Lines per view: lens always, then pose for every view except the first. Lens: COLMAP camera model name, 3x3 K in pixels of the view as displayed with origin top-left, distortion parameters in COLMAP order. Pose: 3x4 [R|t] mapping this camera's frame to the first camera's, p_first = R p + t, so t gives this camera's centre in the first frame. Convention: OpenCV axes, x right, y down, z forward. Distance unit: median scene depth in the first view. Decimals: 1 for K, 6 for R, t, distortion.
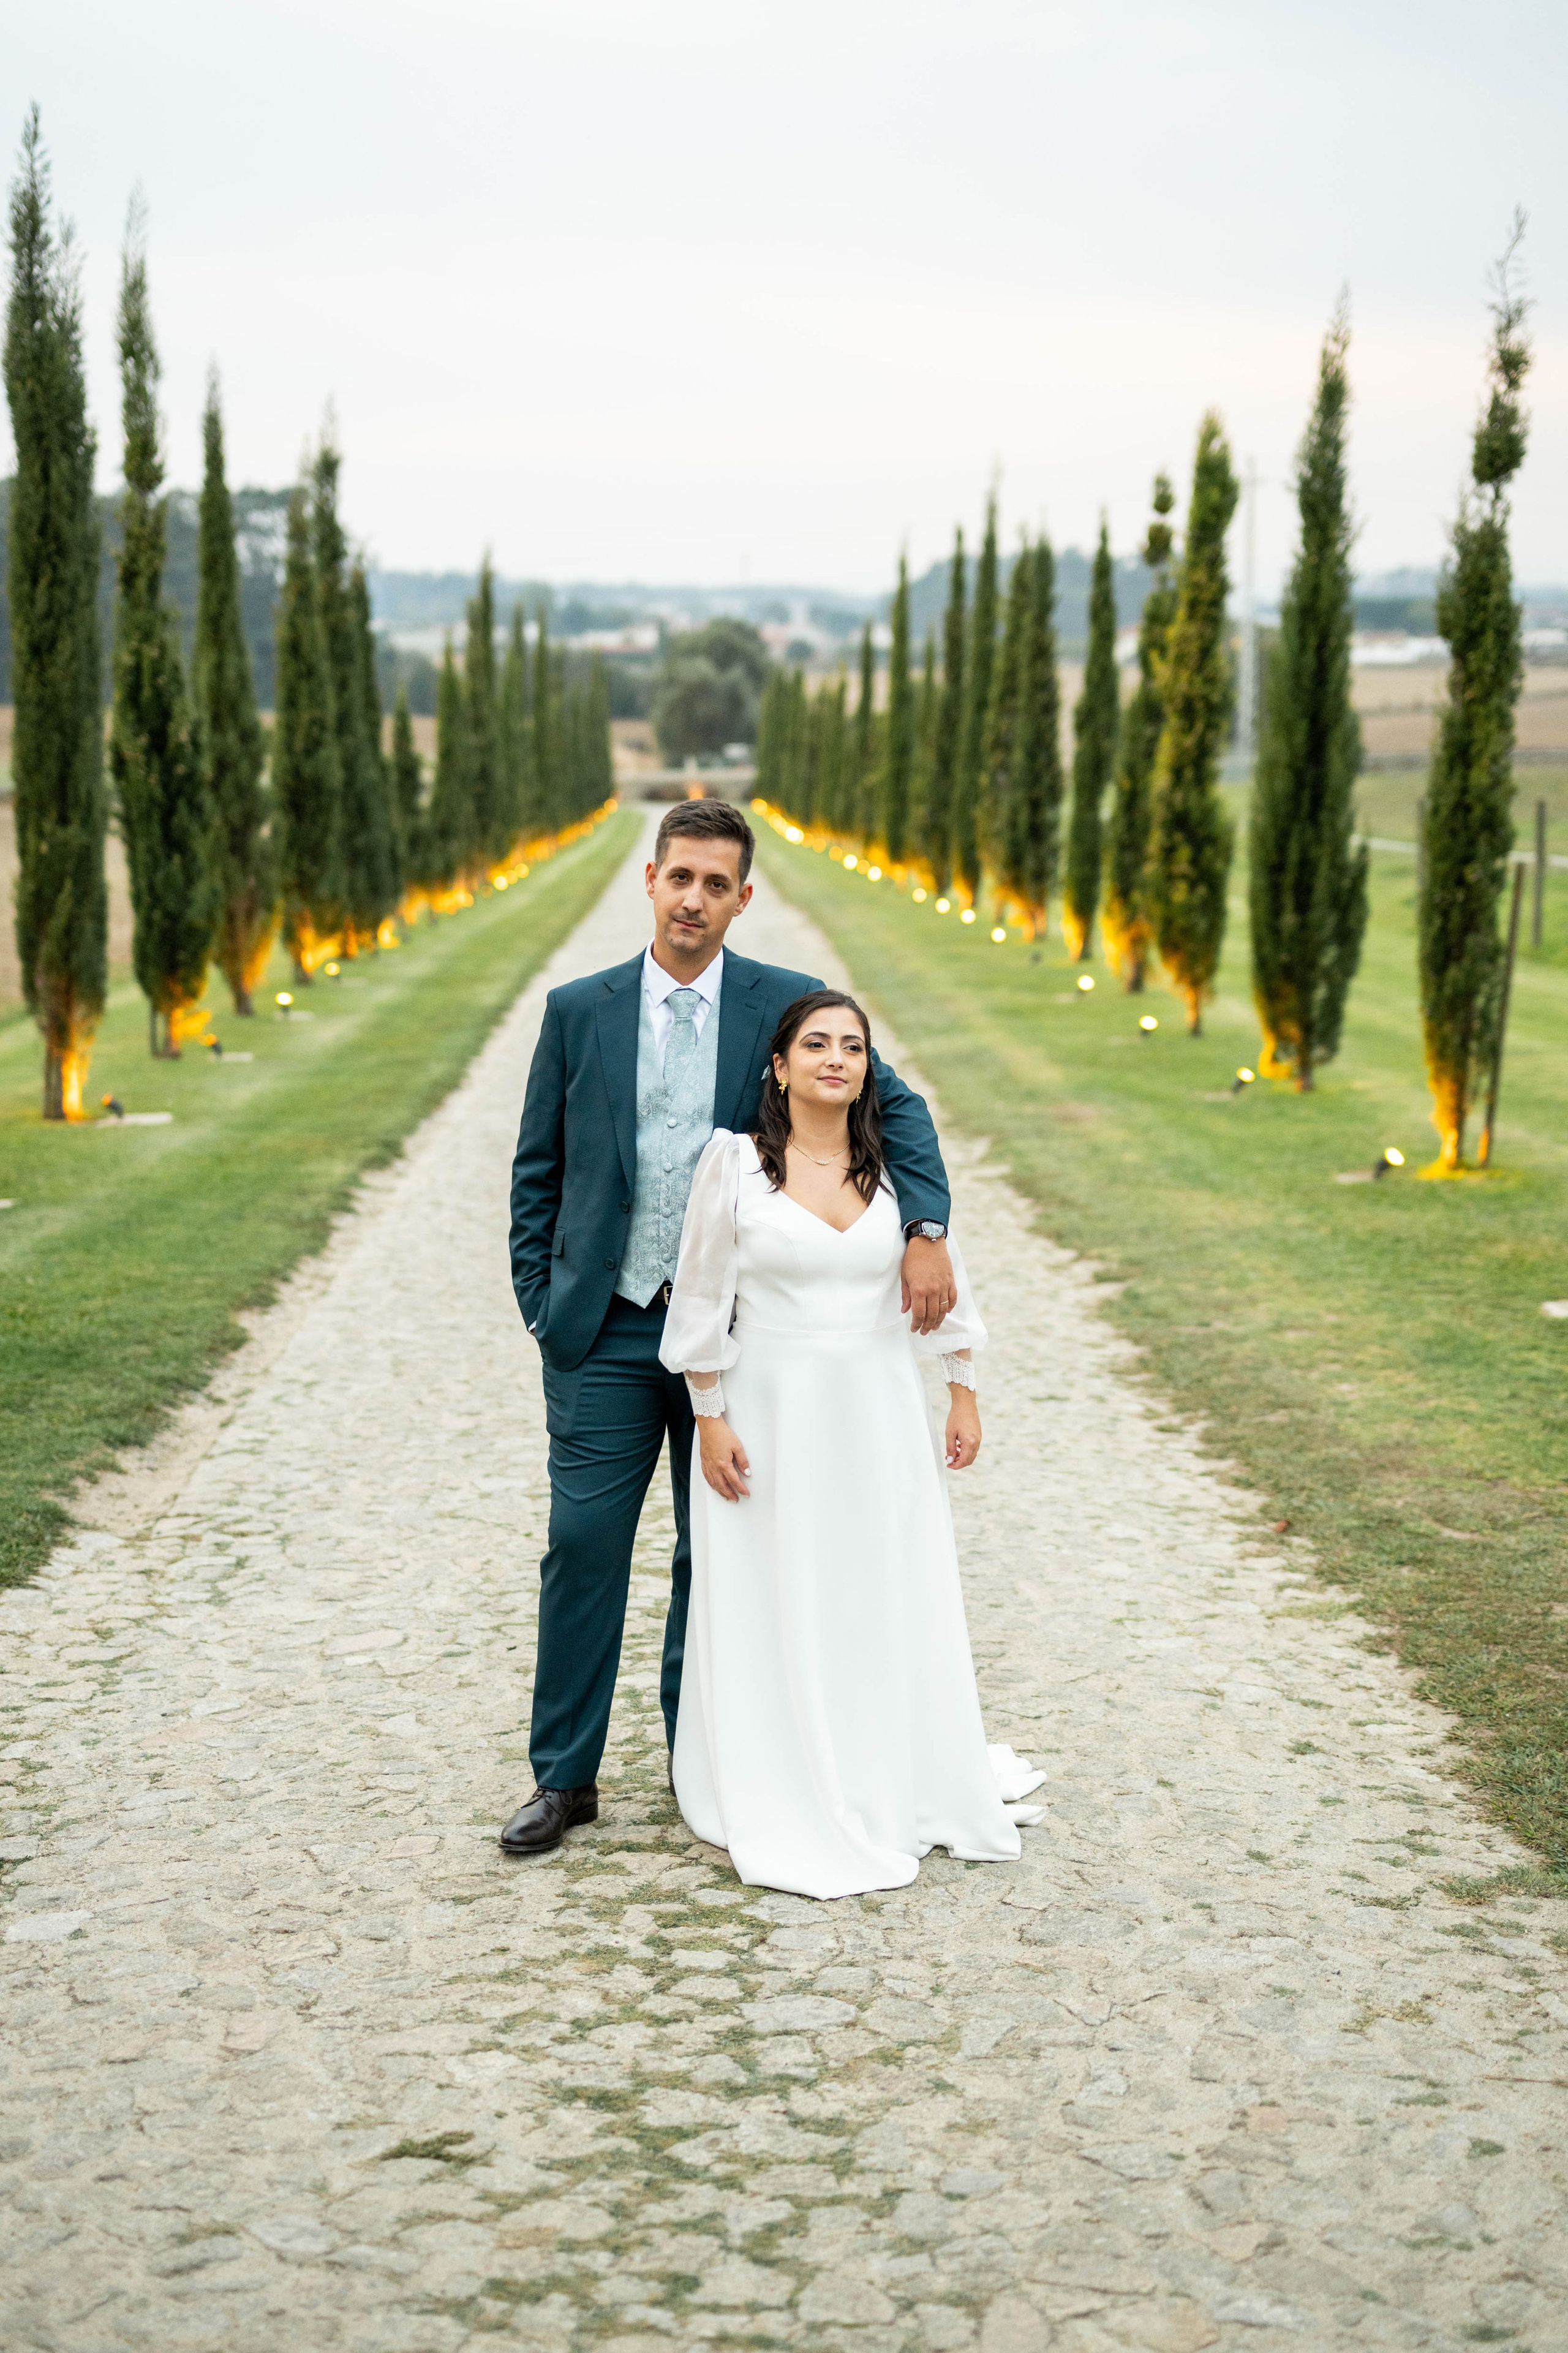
lens RADIAL K [[3322.9, 0, 772.8], [0, 3322.9, 1160.8], [0, 0, 1]] dist [0.179411, -0.360354]
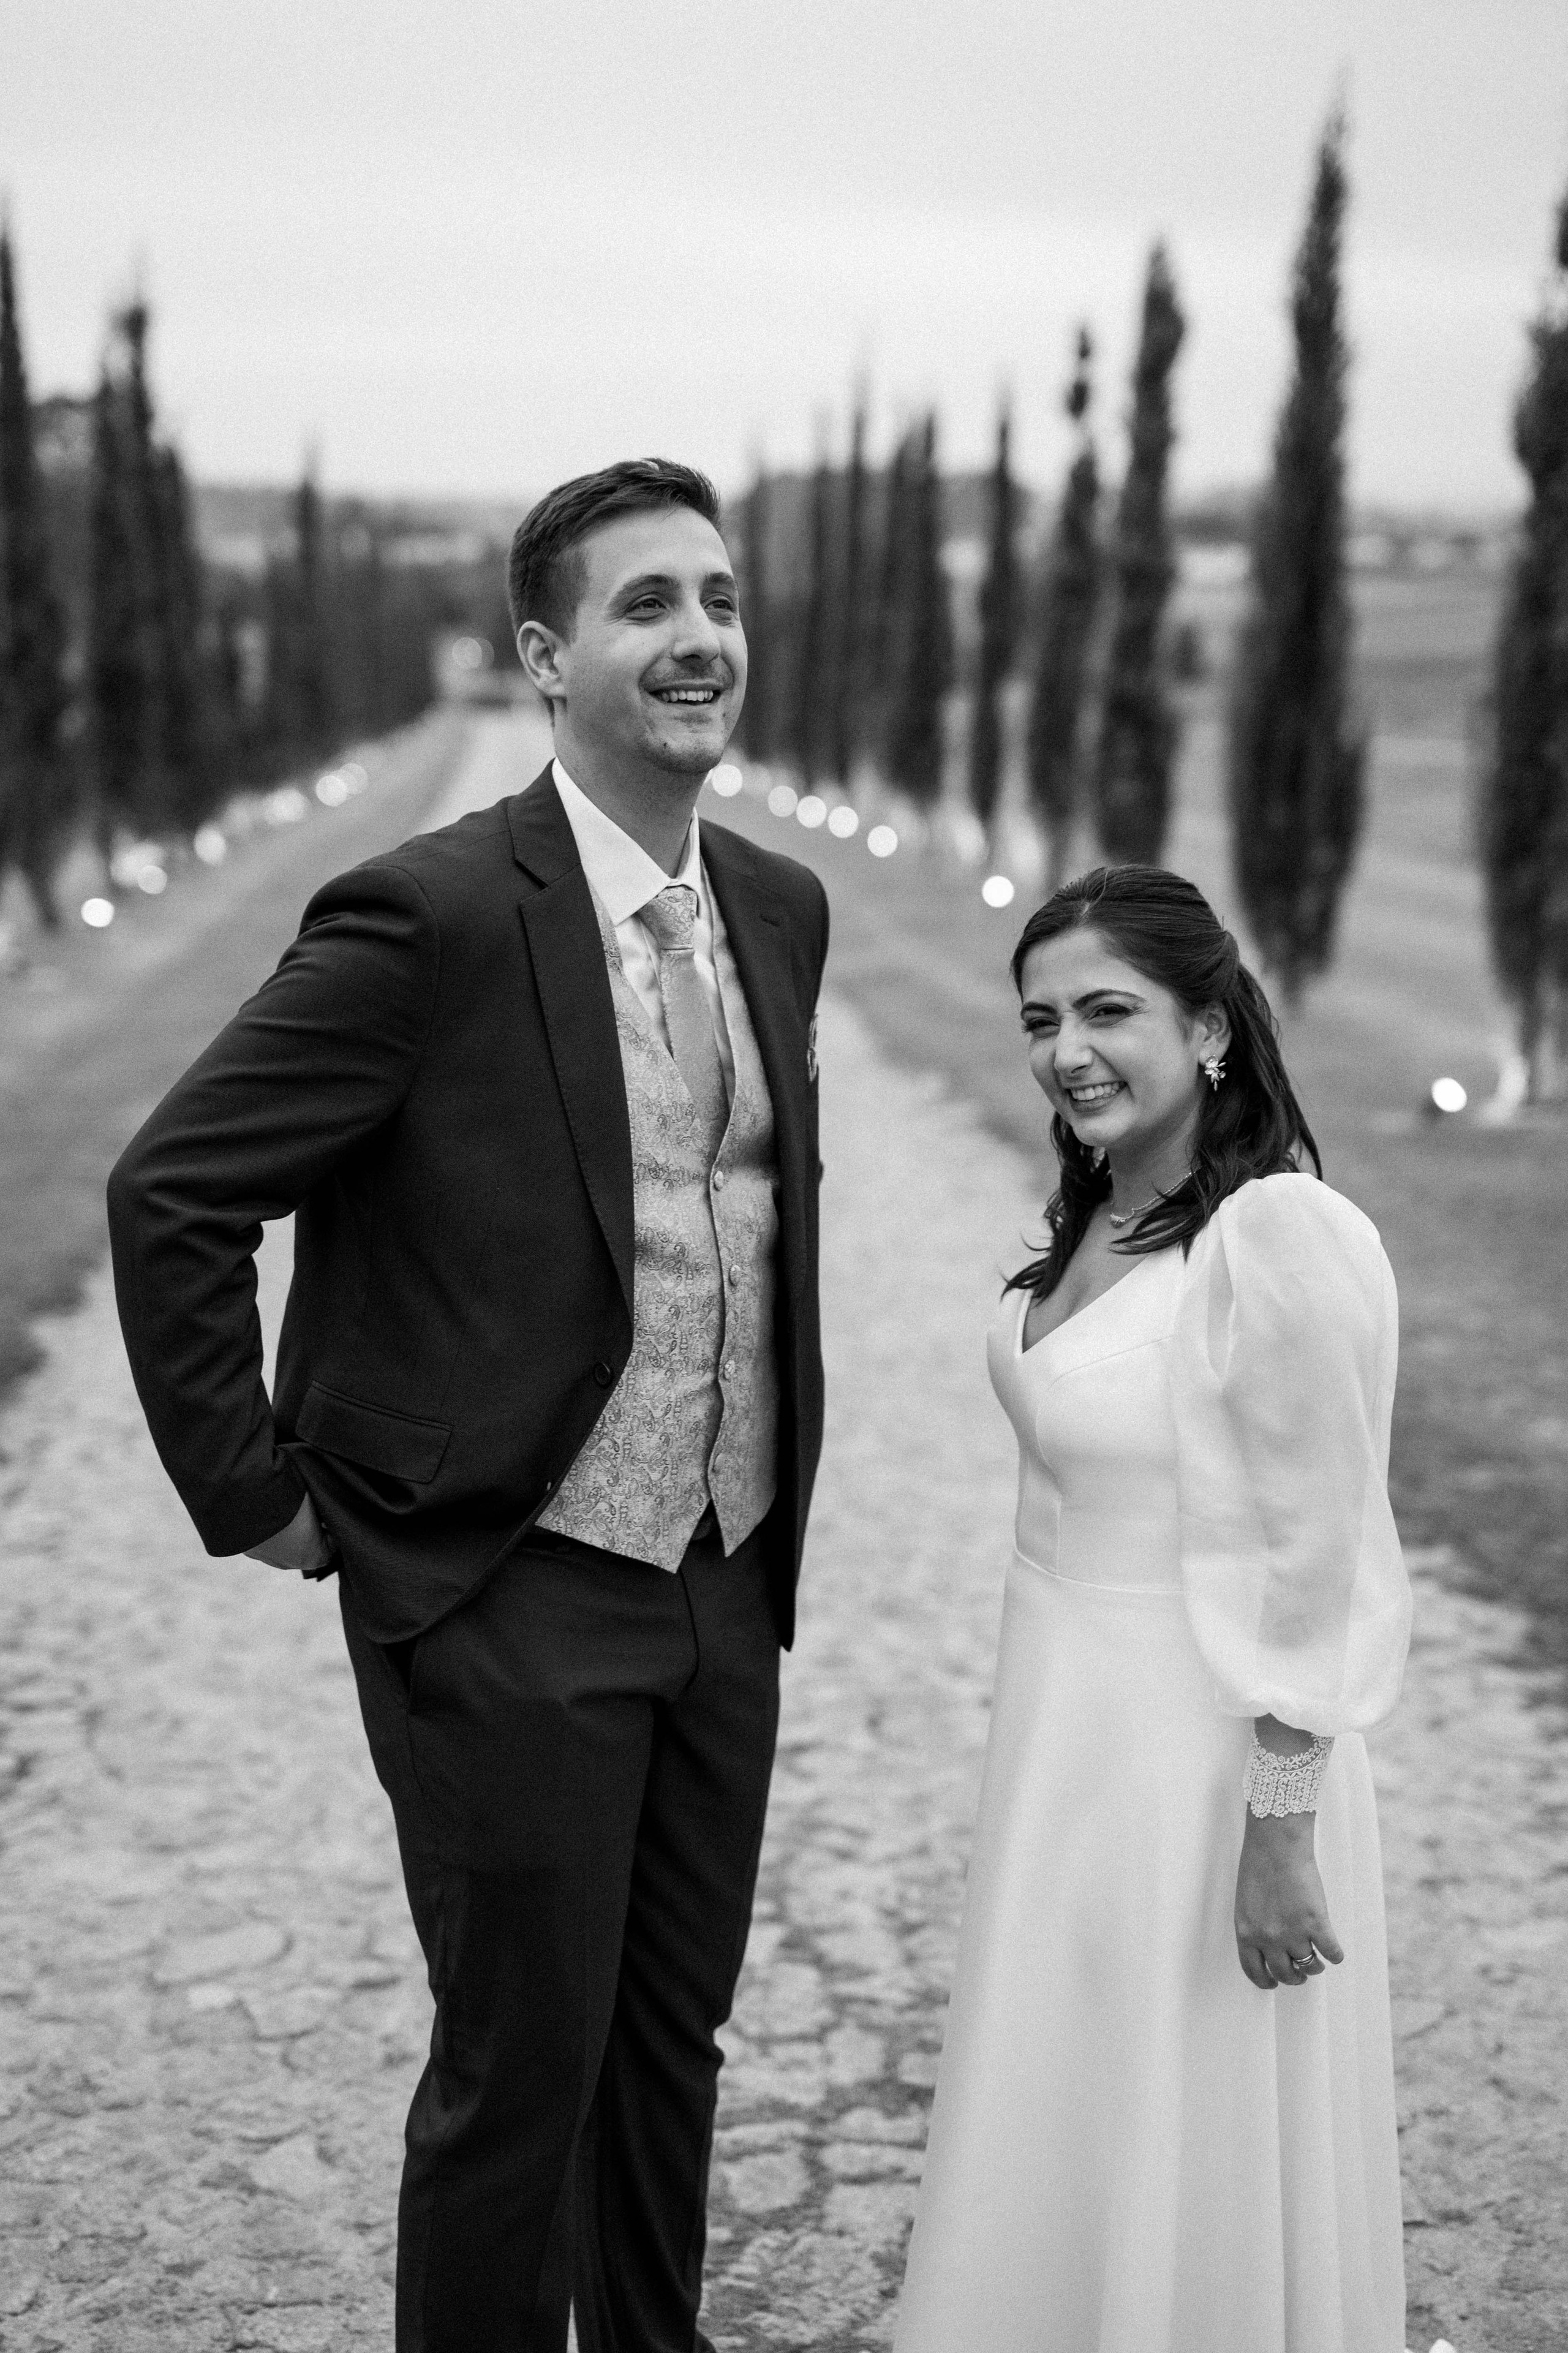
lens RADIAL K [[3187.8, 0, 773.5], [0, 3187.8, 1170.2], [0, 0, 1]] dist [0.174756, -0.468167]
pose [[0.998216, -0.009177, 0.058996, -0.029428], [0.007350, 0.999489, 0.031112, -0.008927], [-0.059251, -0.030623, 0.997773, 0.220415]]
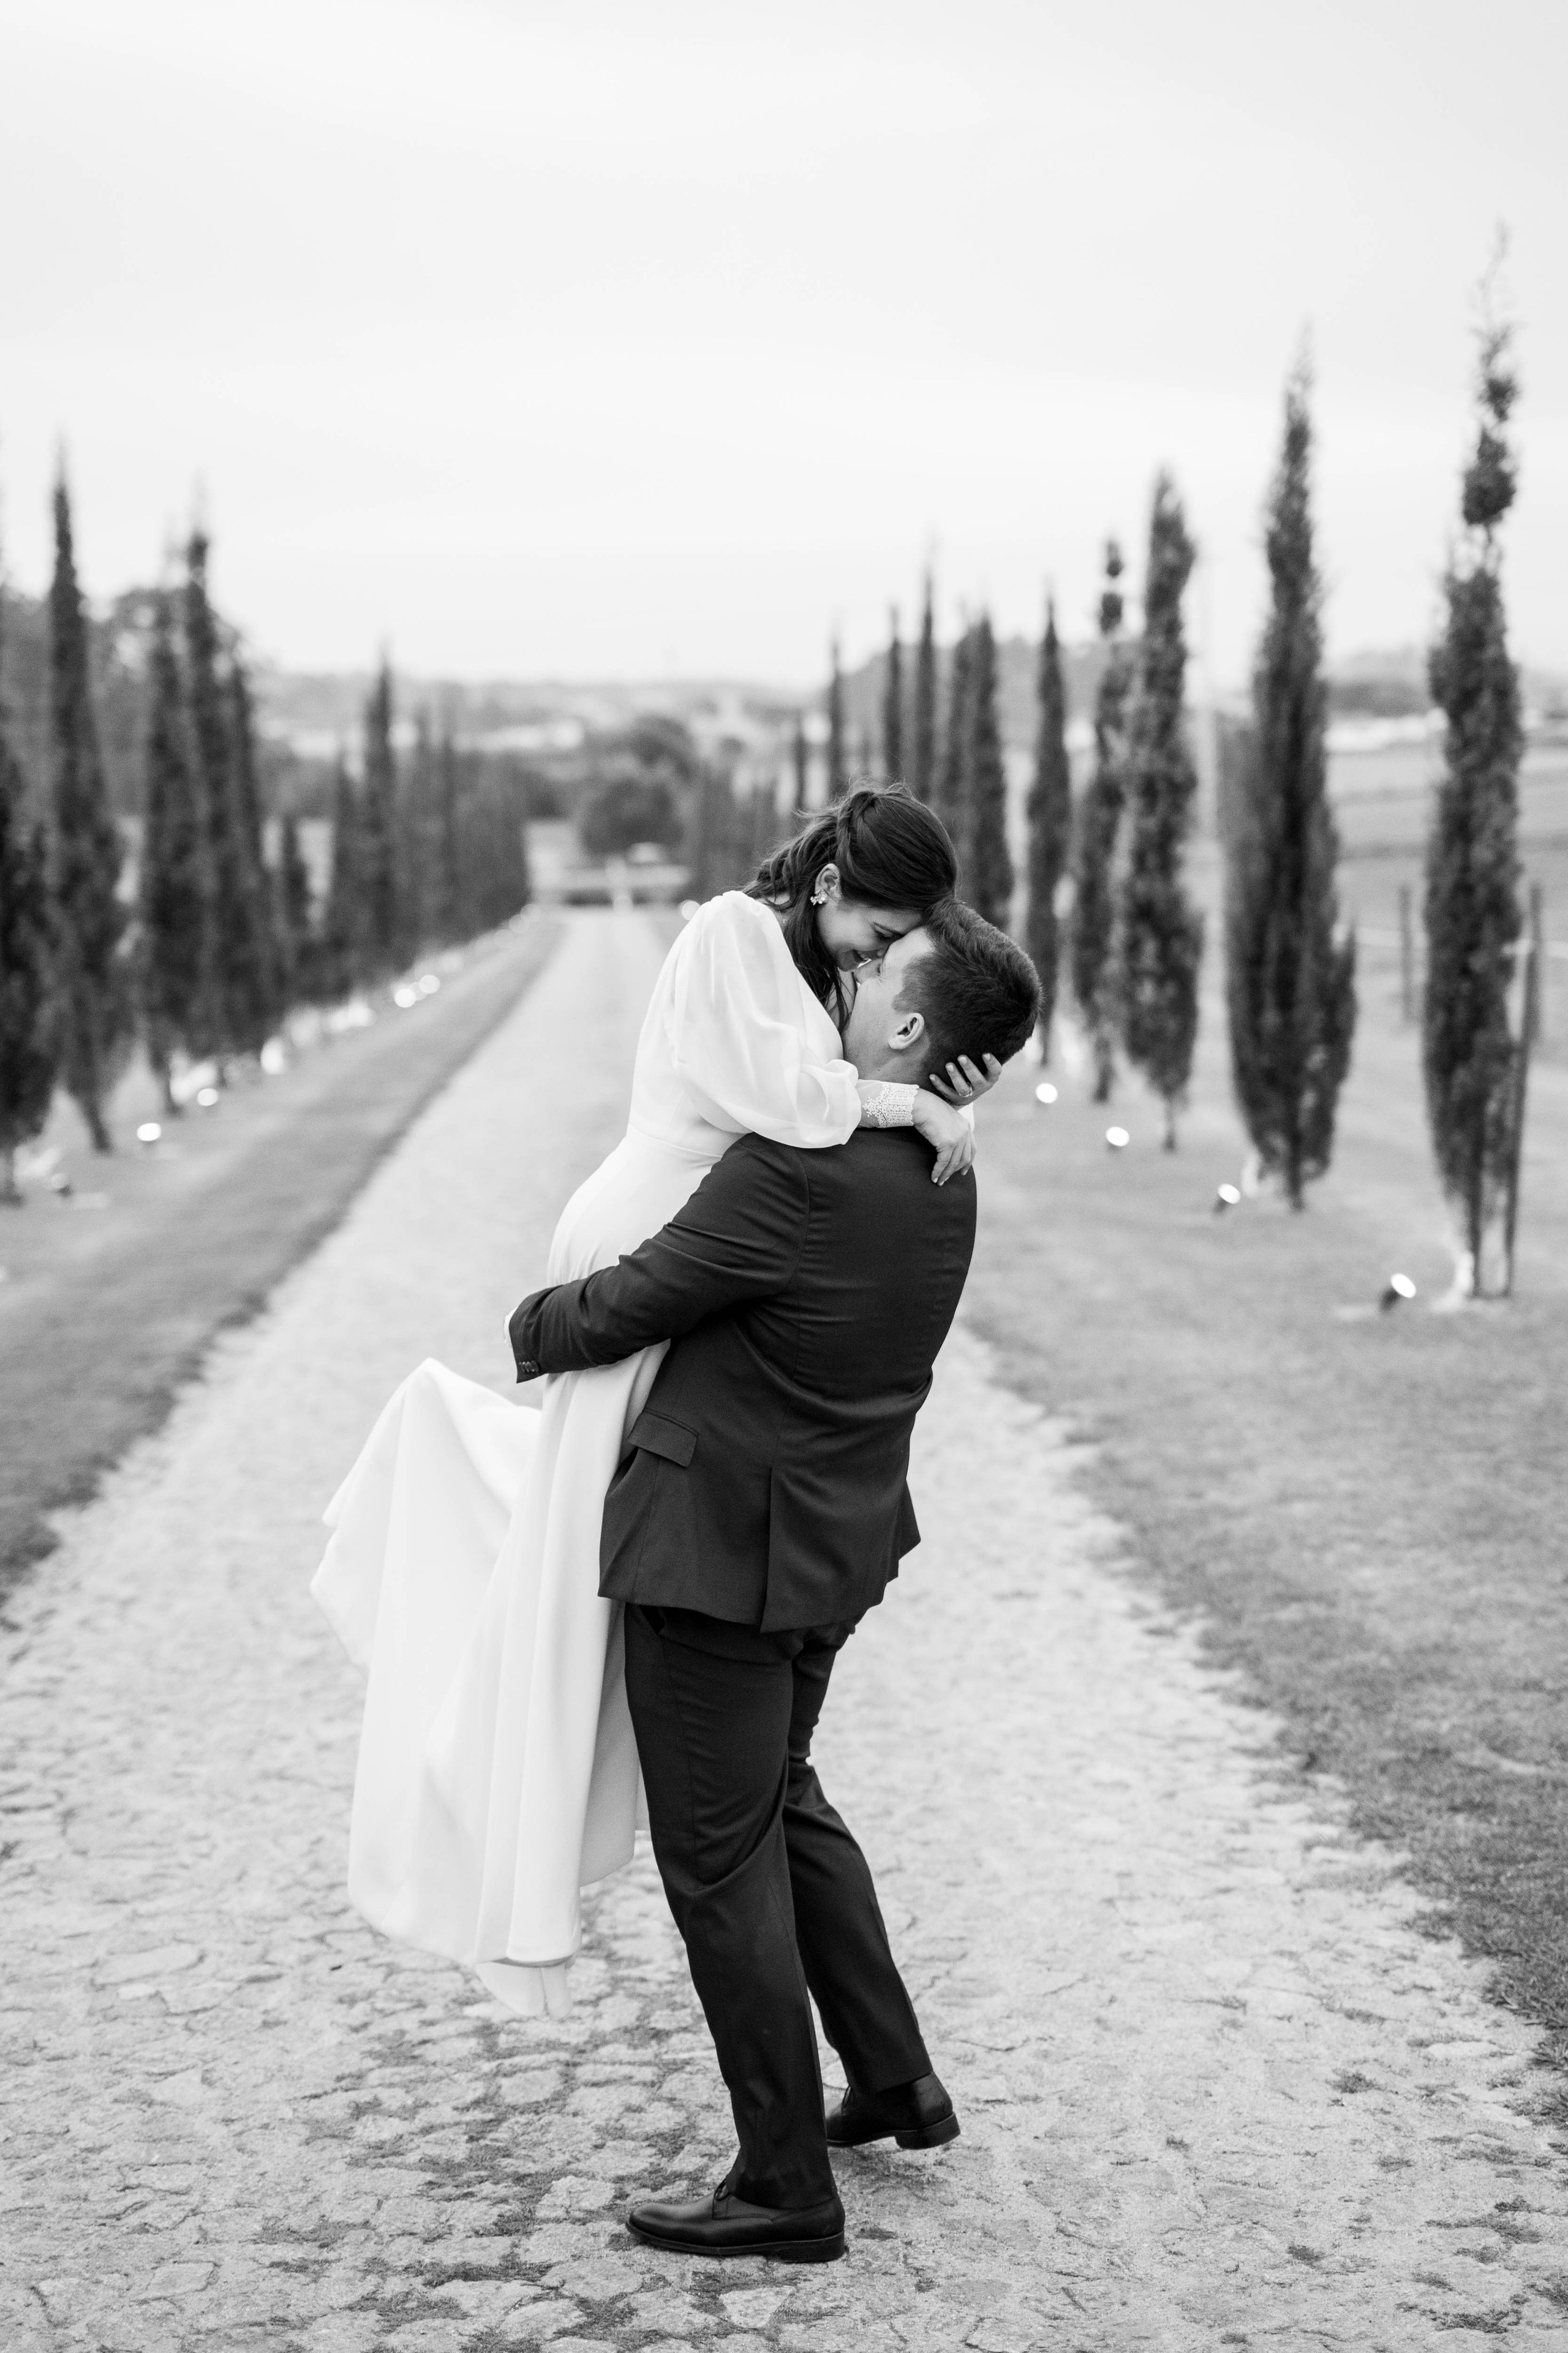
lens RADIAL K [[3528.4, 0, 839.2], [0, 3528.4, 1029.9], [0, 0, 1]] dist [0.198187, -0.463776]
pose [[0.999133, -0.022126, 0.035275, 0.007757], [0.024625, 0.997097, -0.072054, -0.004948], [-0.033578, 0.072861, 0.996777, 0.077451]]
